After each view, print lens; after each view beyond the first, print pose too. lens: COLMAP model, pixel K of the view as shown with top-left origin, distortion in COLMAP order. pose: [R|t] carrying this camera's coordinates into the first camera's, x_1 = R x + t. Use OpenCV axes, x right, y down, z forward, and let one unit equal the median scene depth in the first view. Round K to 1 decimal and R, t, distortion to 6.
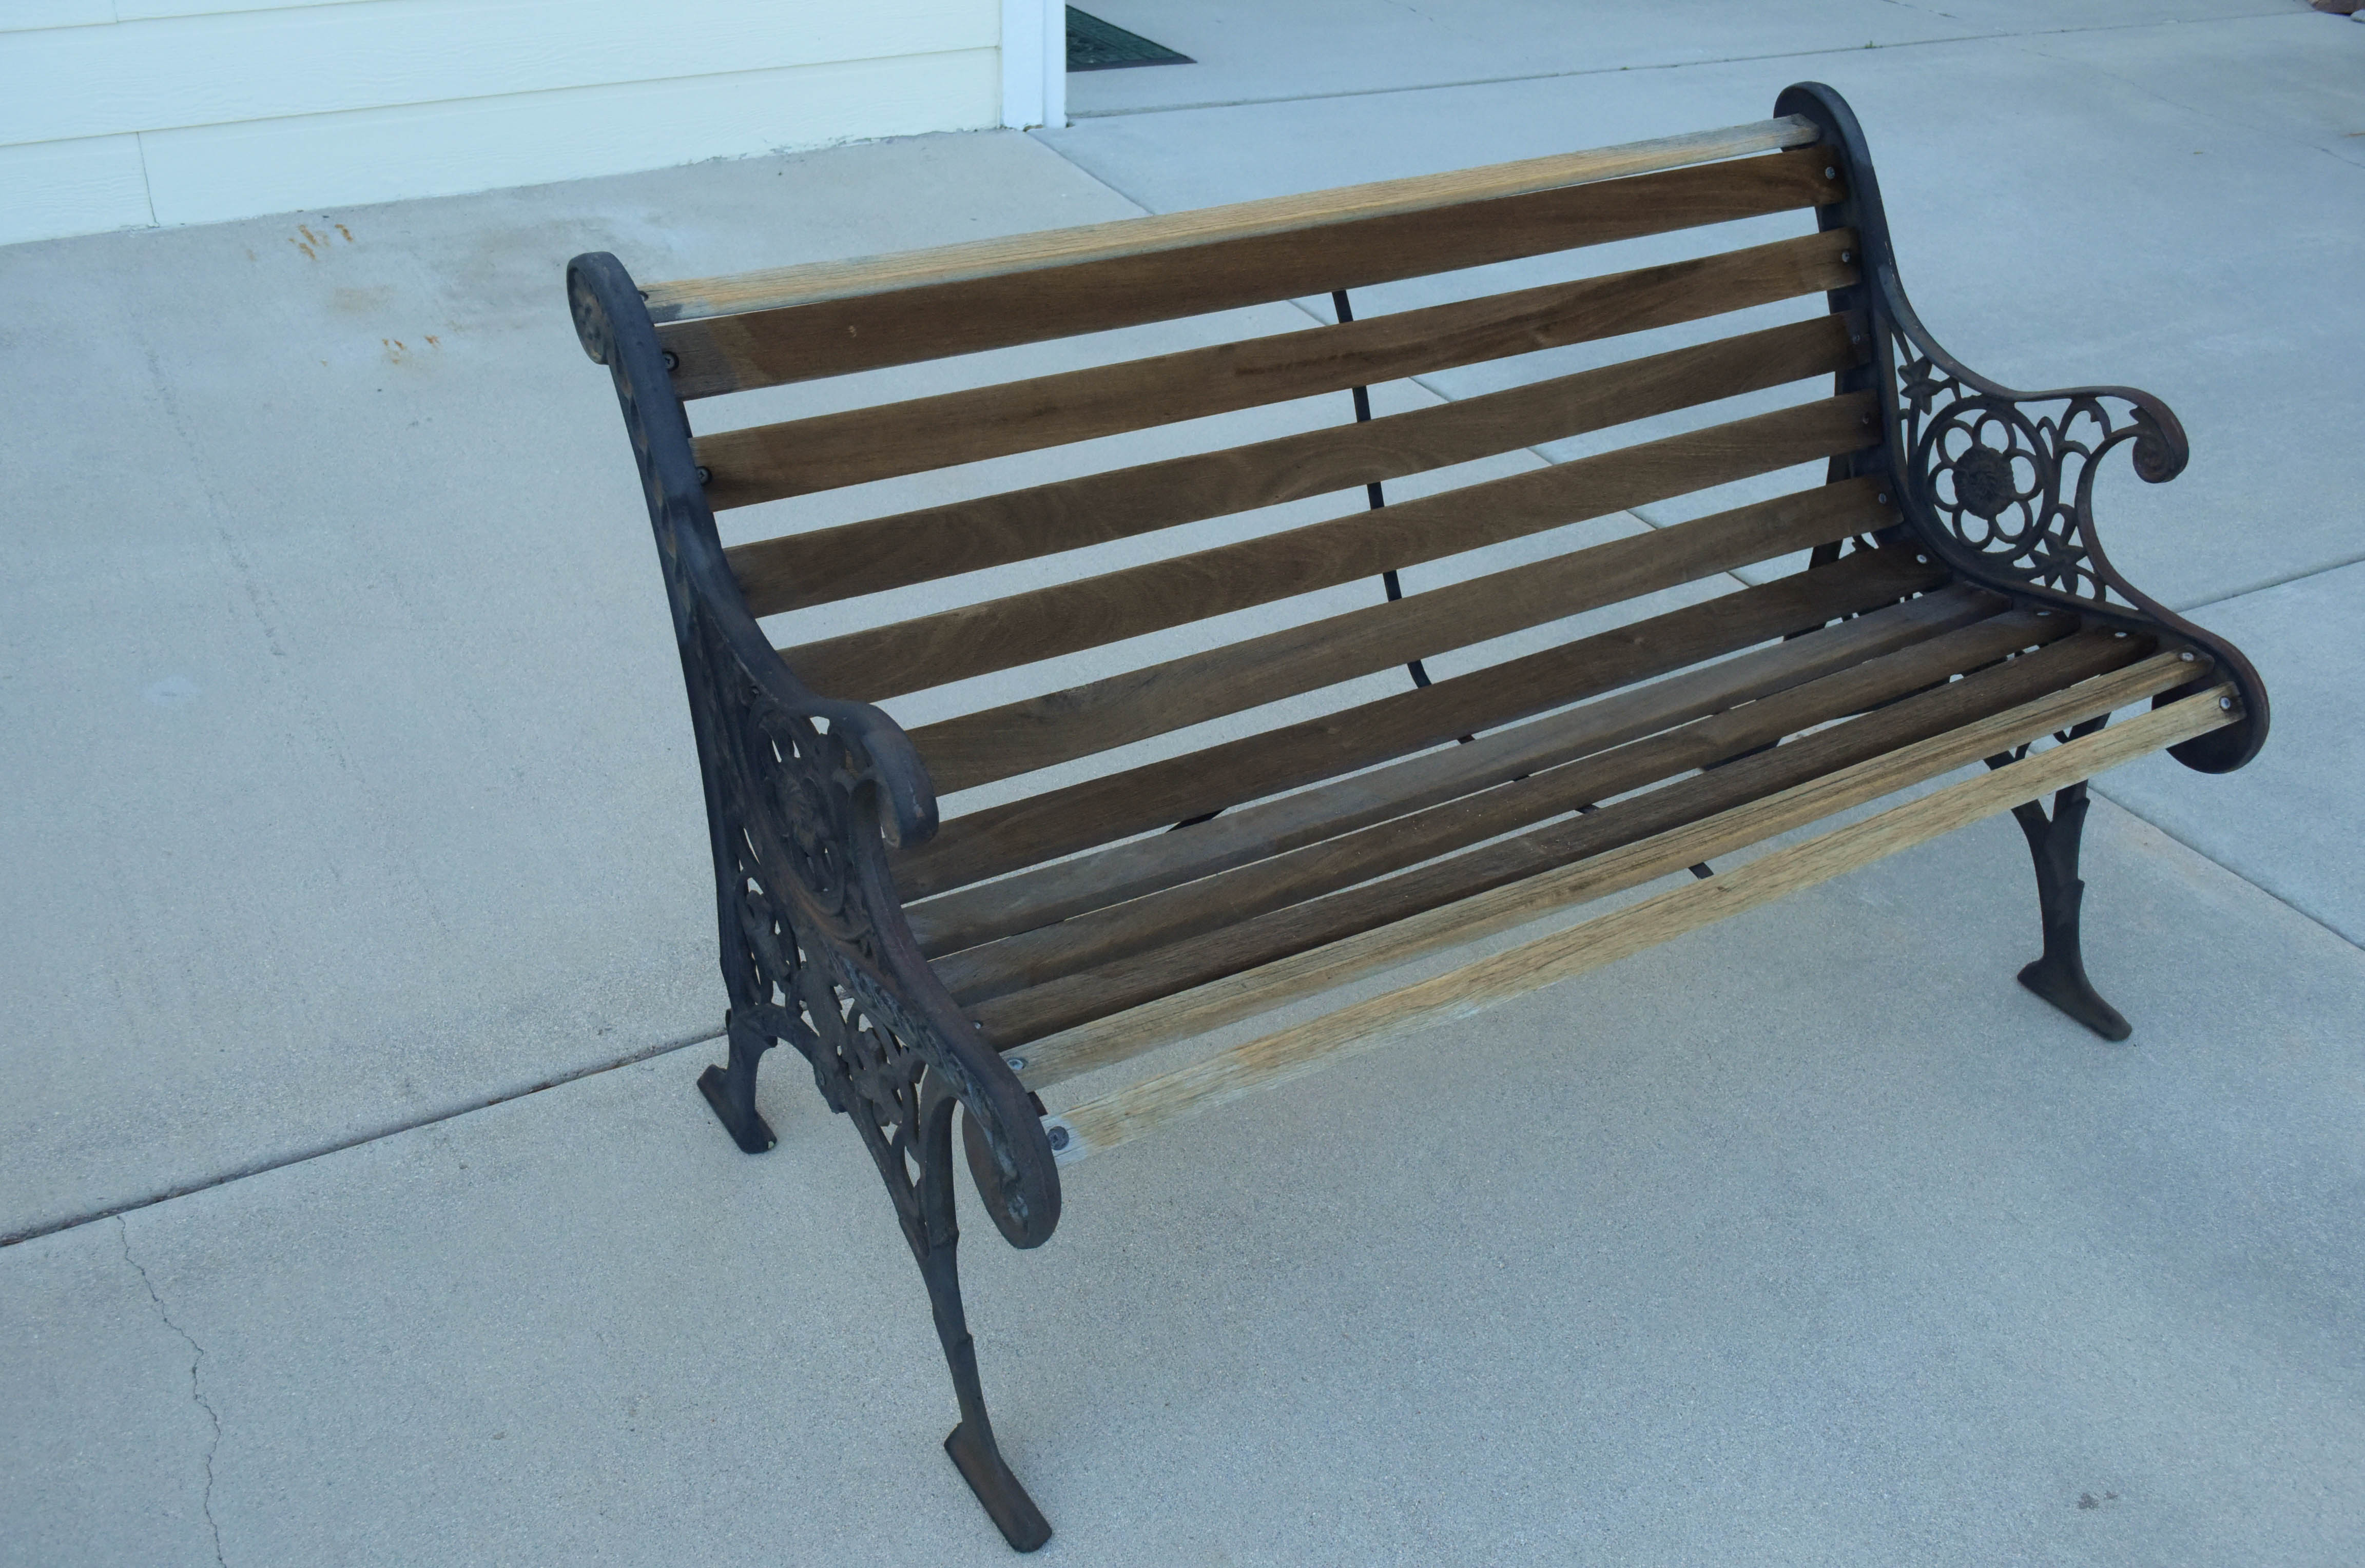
lens RADIAL K [[2245.7, 0, 1200.4], [0, 2245.7, 790.0], [0, 0, 1]] dist [-0.015929, 0.000000]
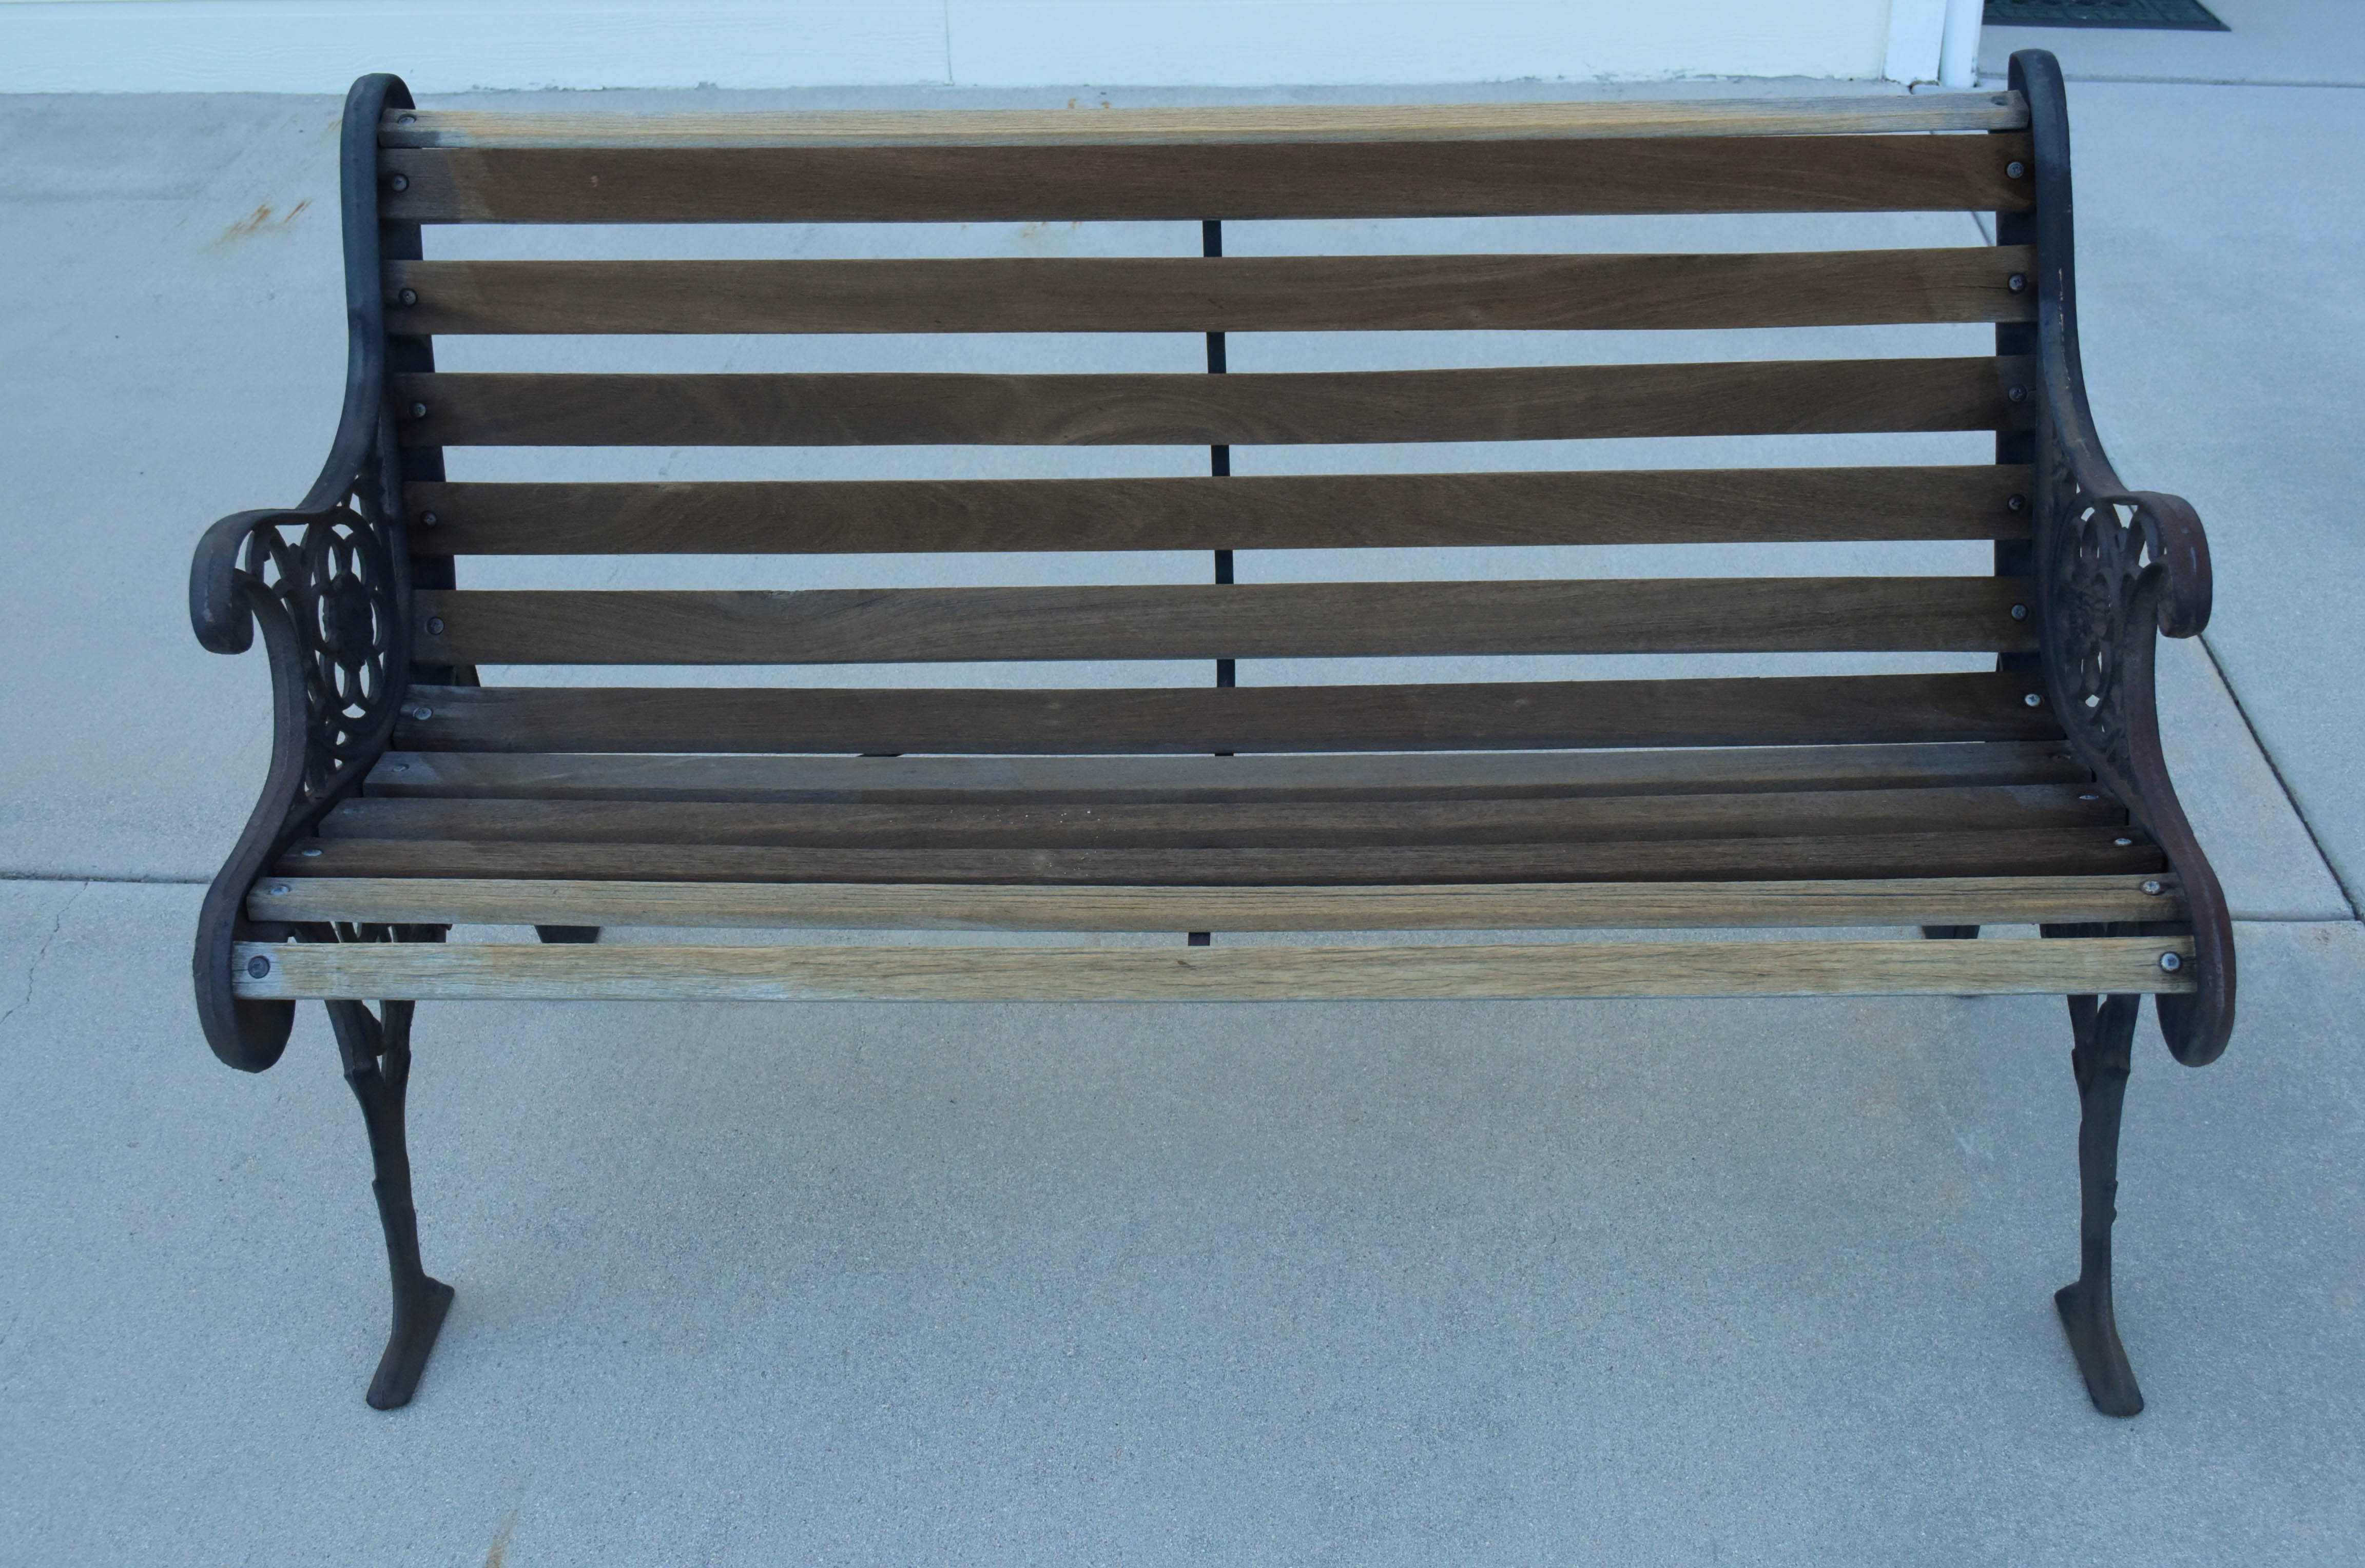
lens RADIAL K [[2549.1, 0, 1250.3], [0, 2549.1, 792.9], [0, 0, 1]] dist [-0.015672, 0.000000]
pose [[0.829332, 0.236305, -0.506329, 0.623315], [-0.243644, 0.968421, 0.052893, -0.063472], [0.502839, 0.079498, 0.860717, 0.174511]]
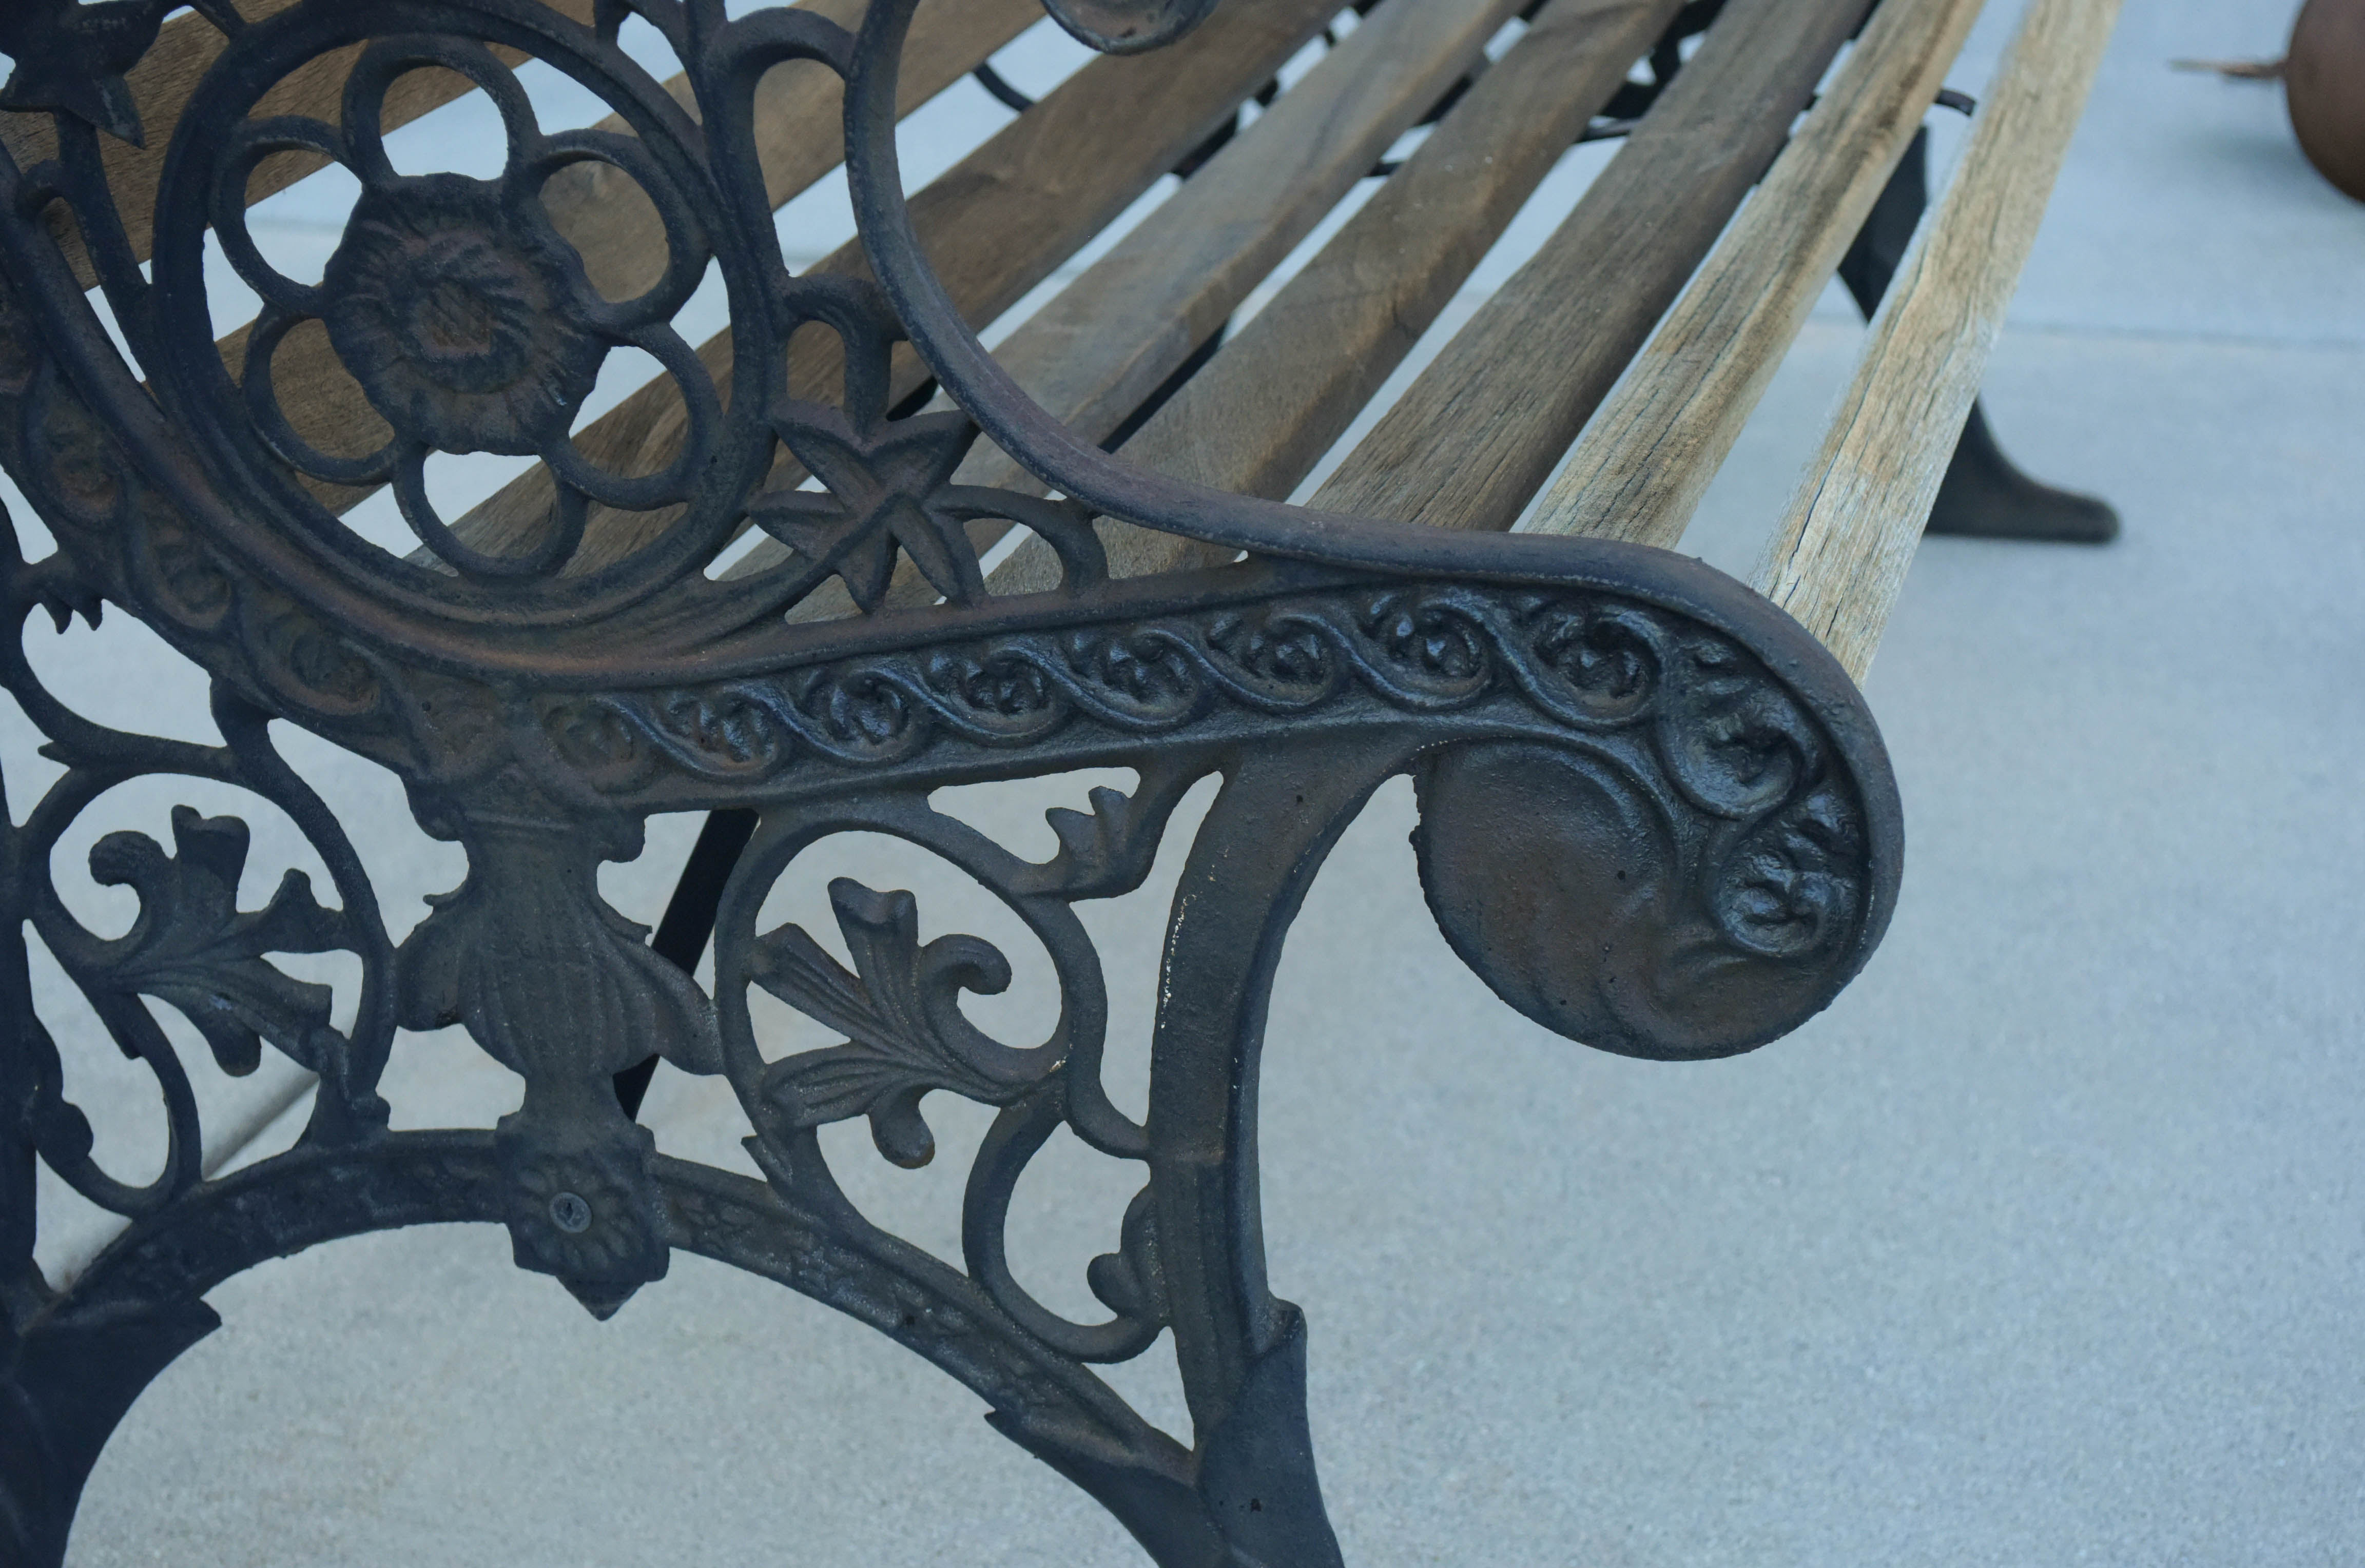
lens RADIAL K [[4093.0, 0, 1185.5], [0, 4093.0, 799.8], [0, 0, 1]] dist [-0.029996, 0.000000]
pose [[0.755234, -0.328611, 0.567129, -0.377942], [0.407725, 0.912998, -0.013940, 0.102268], [-0.513207, 0.241761, 0.823511, 0.360370]]
